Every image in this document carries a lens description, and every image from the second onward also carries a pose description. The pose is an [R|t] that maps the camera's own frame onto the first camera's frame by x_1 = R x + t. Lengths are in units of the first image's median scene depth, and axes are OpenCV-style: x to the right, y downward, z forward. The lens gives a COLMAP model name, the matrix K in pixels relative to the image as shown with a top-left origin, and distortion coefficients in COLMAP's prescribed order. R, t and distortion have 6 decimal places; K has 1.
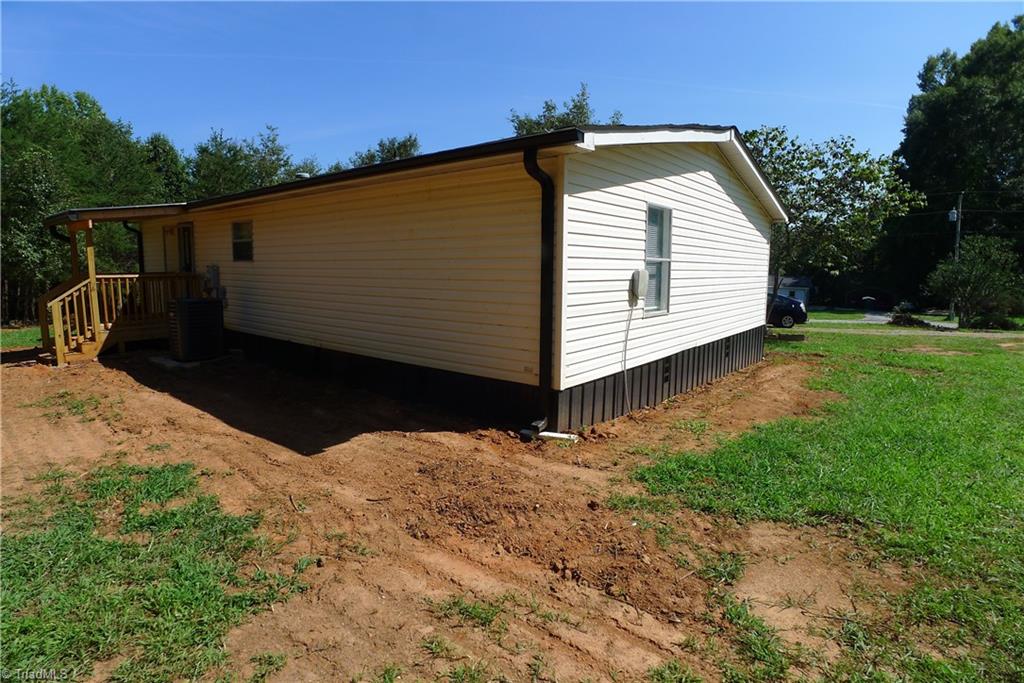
lens RADIAL K [[536.0, 0, 510.6], [0, 536.0, 336.7], [0, 0, 1]] dist [-0.114163, 0.035509]
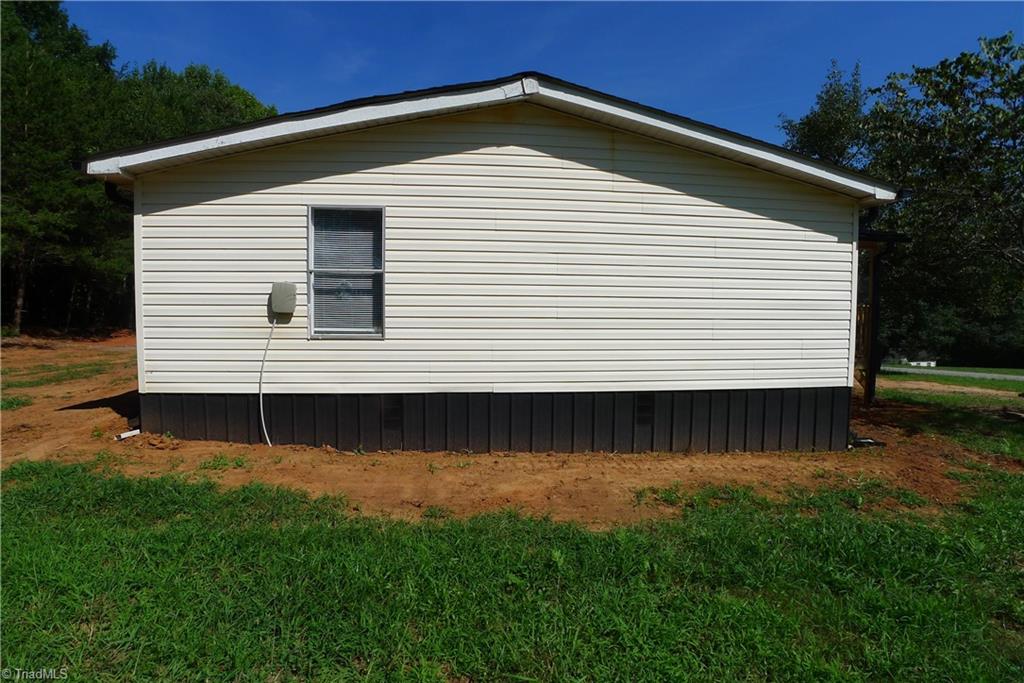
lens RADIAL K [[536.0, 0, 510.6], [0, 536.0, 336.7], [0, 0, 1]] dist [-0.114163, 0.035509]
pose [[0.705739, 0.042816, -0.707177, 1.015665], [-0.097182, 0.994587, -0.036767, -0.036650], [0.701775, 0.094673, 0.706080, 0.590796]]
